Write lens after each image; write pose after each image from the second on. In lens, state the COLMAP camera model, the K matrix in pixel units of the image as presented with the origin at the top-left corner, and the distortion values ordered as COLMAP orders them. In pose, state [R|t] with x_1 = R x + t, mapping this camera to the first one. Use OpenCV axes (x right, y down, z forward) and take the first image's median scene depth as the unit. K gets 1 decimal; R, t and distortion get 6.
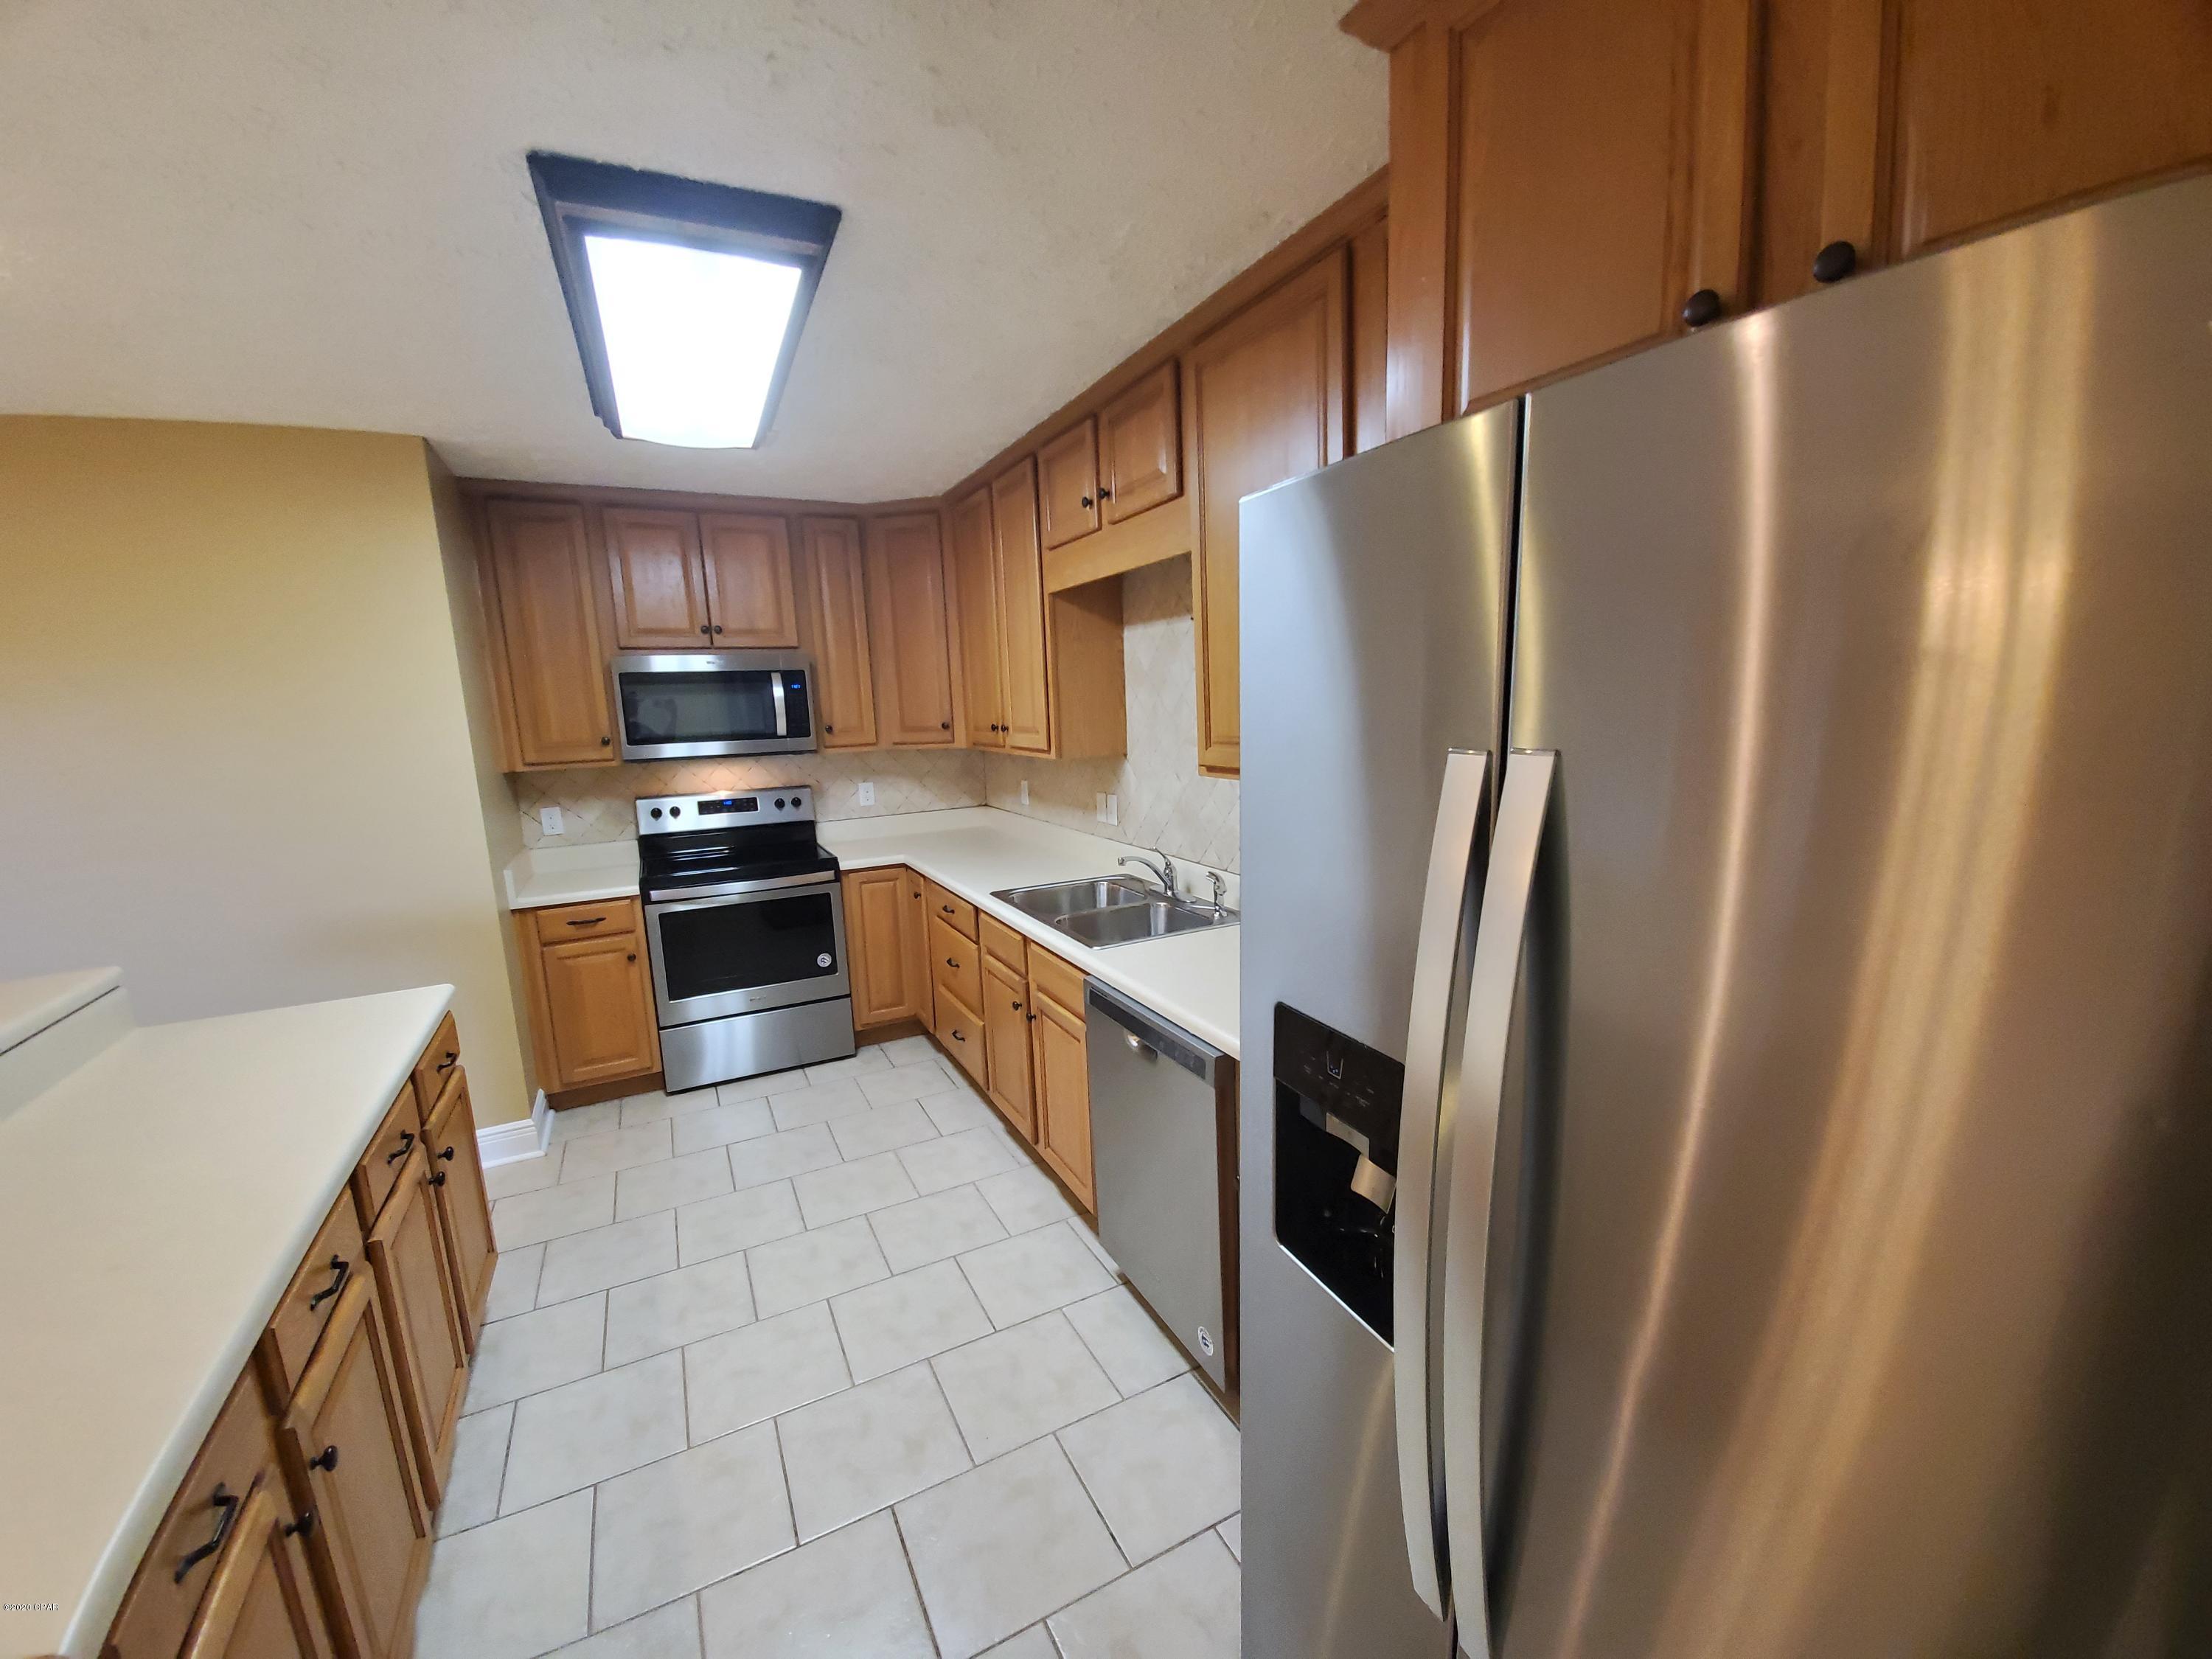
lens RADIAL K [[873.3, 0, 1111.3], [0, 873.3, 848.8], [0, 0, 1]] dist [0.011011, -0.015971]
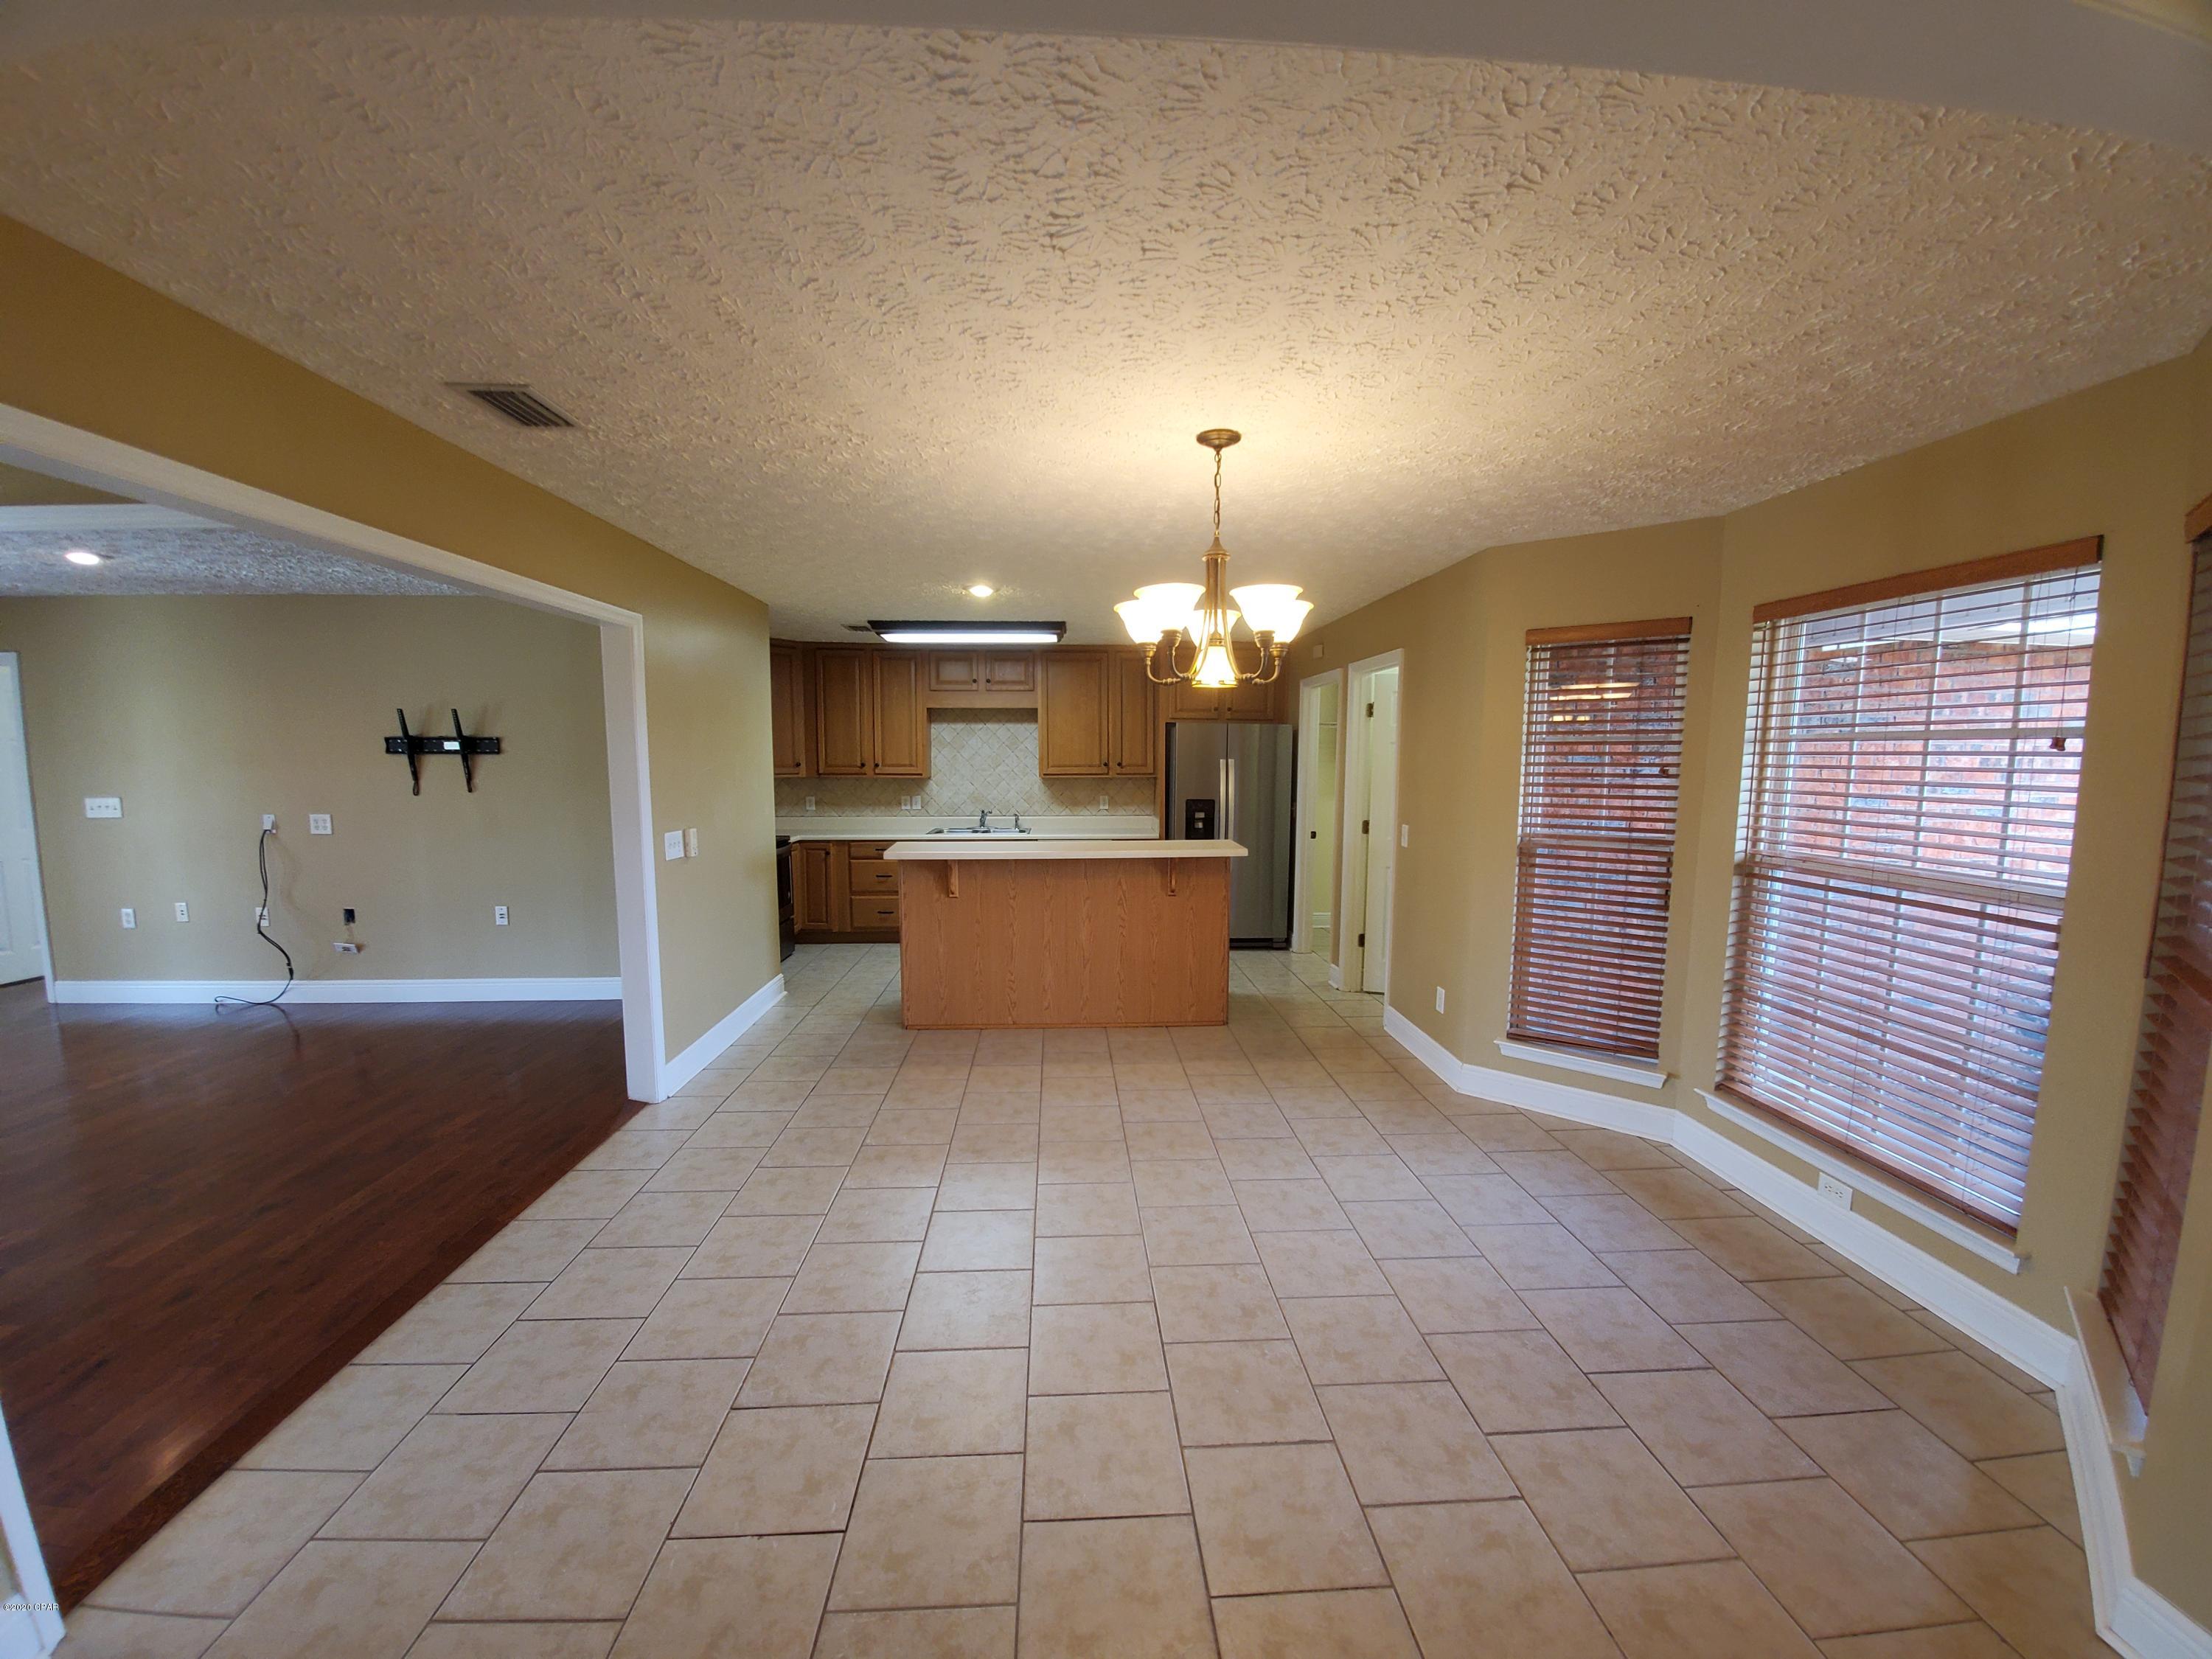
lens RADIAL K [[873.3, 0, 1111.3], [0, 873.3, 848.8], [0, 0, 1]] dist [0.011011, -0.015971]
pose [[0.410408, -0.060528, 0.909891, -1.779494], [0.141650, 0.989915, 0.001960, 0.133965], [-0.900833, 0.128082, 0.414843, -0.336545]]
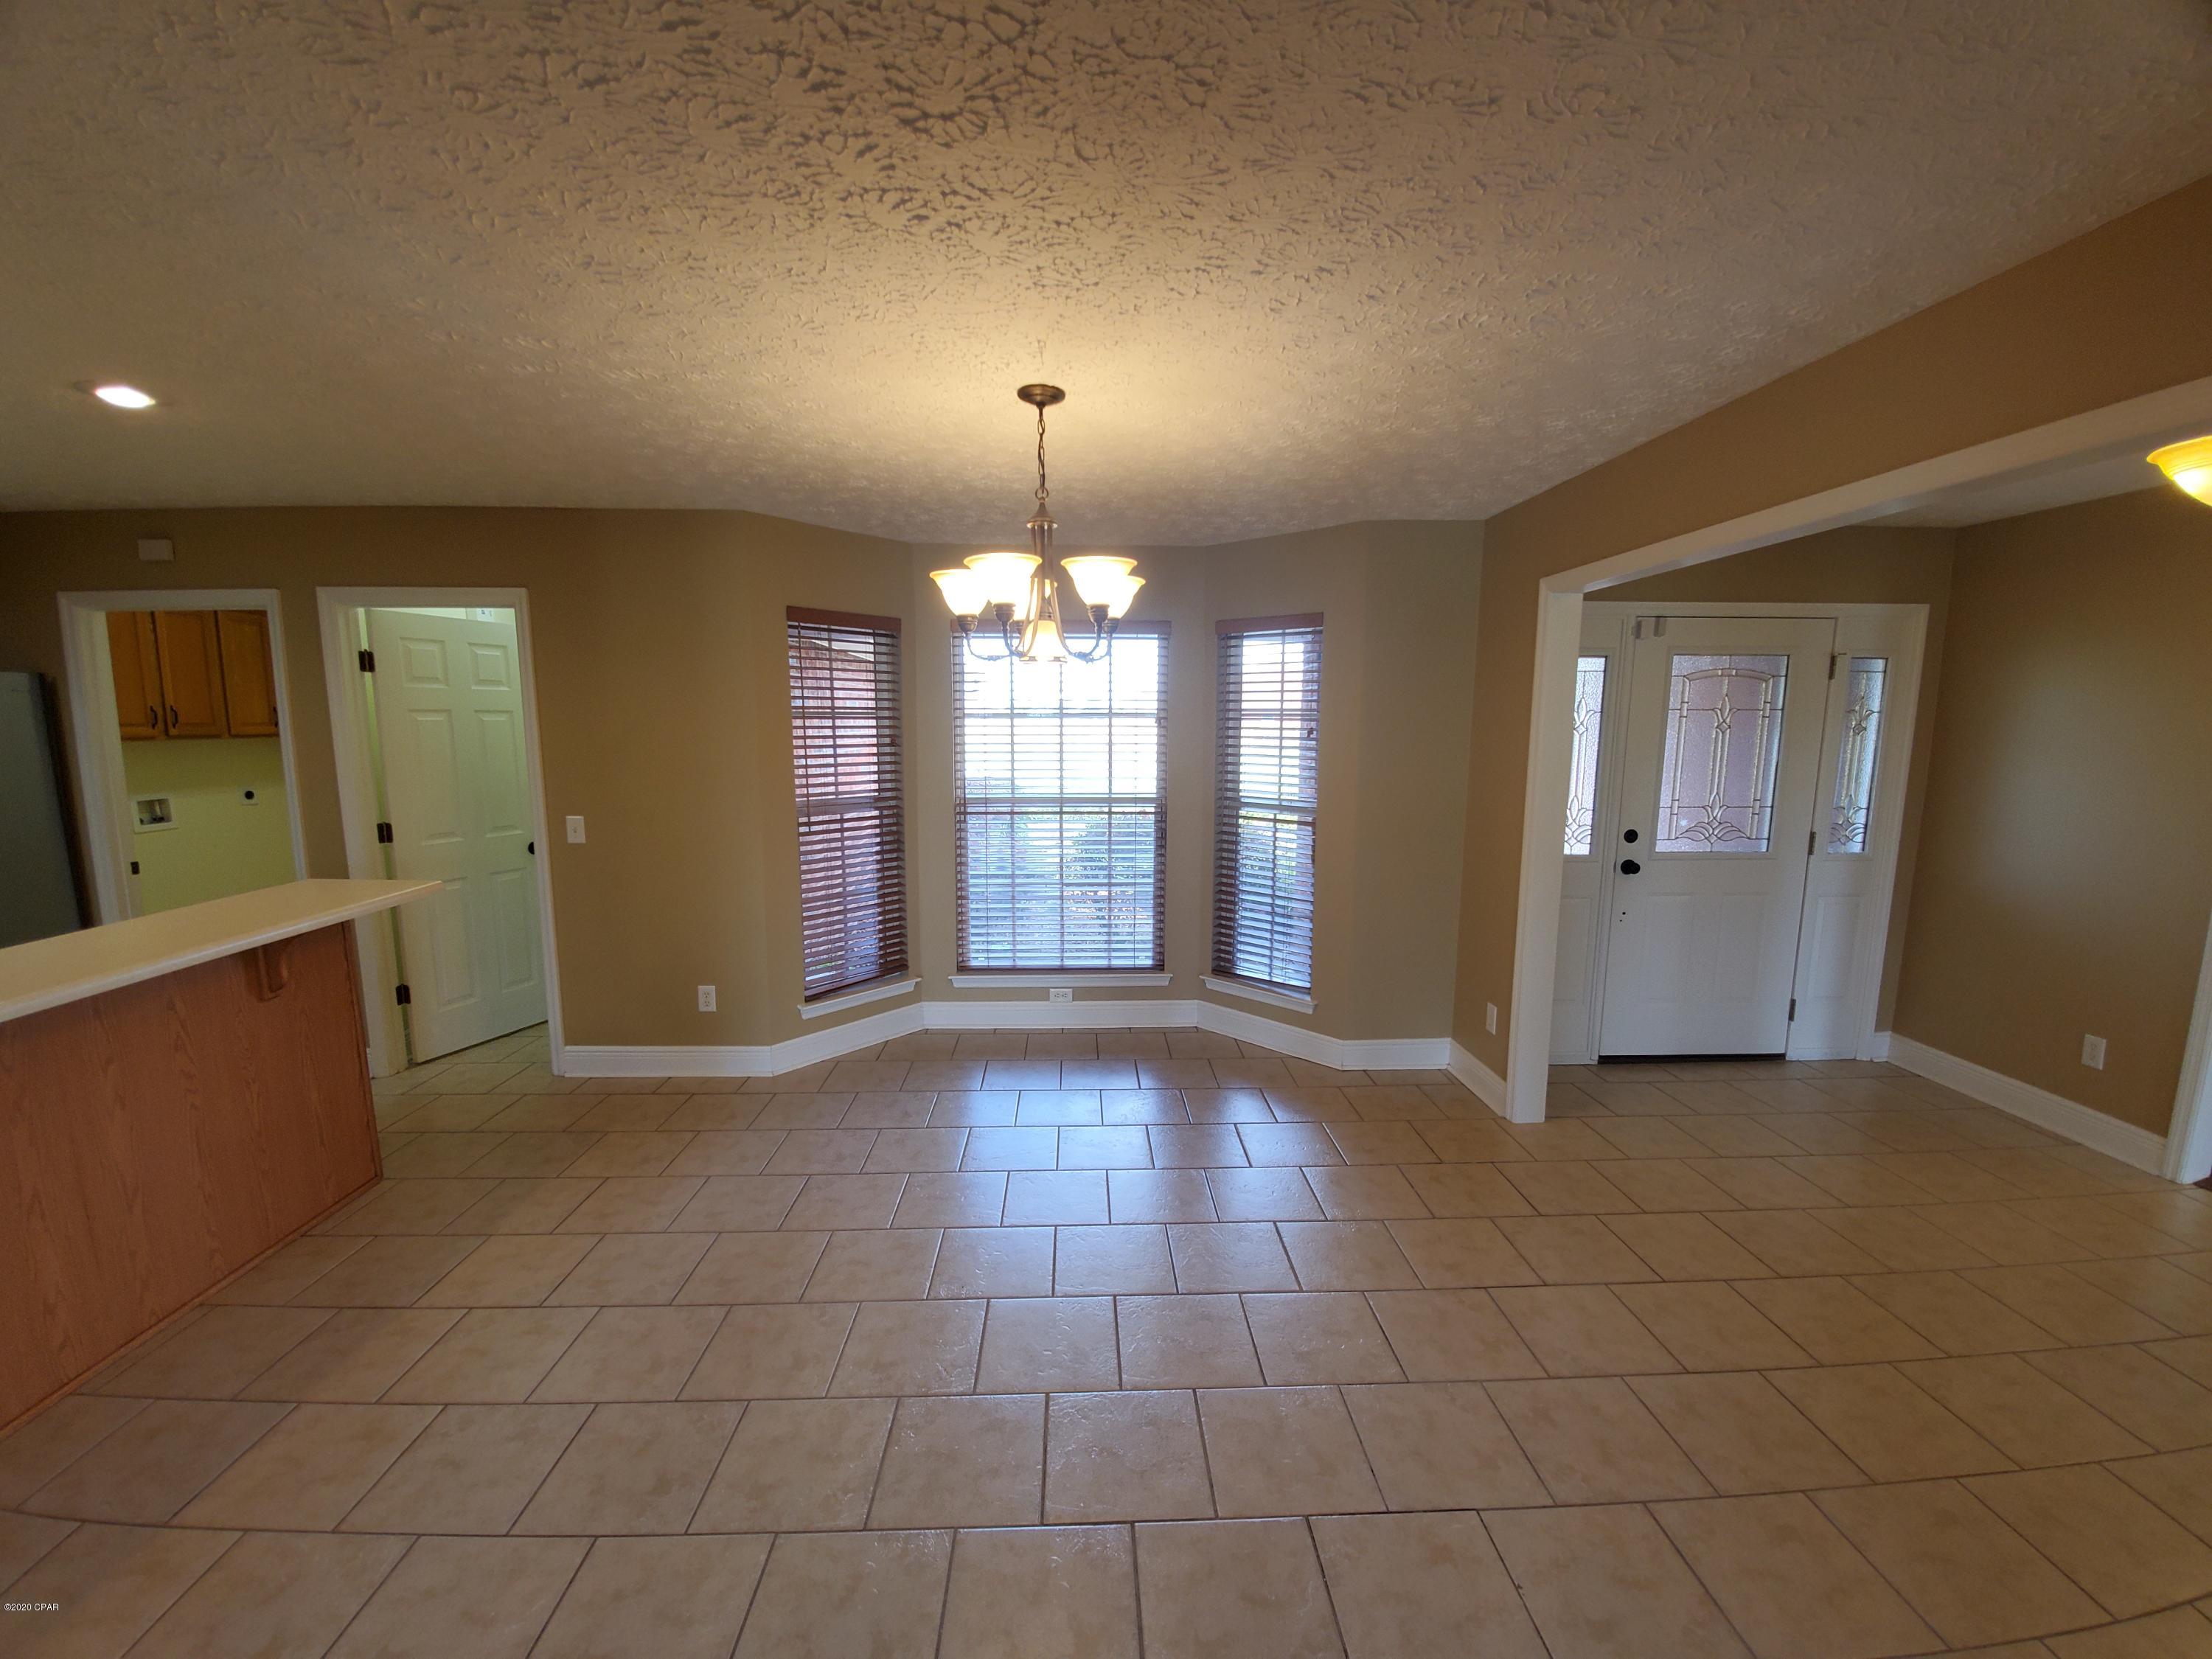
lens RADIAL K [[865.5, 0, 1114.5], [0, 865.5, 851.4], [0, 0, 1]] dist [-0.000871, -0.011467]
pose [[-0.901252, -0.030553, 0.432217, -1.428890], [0.103318, 0.953585, 0.282846, -0.026059], [-0.420797, 0.299571, -0.856263, 0.451231]]
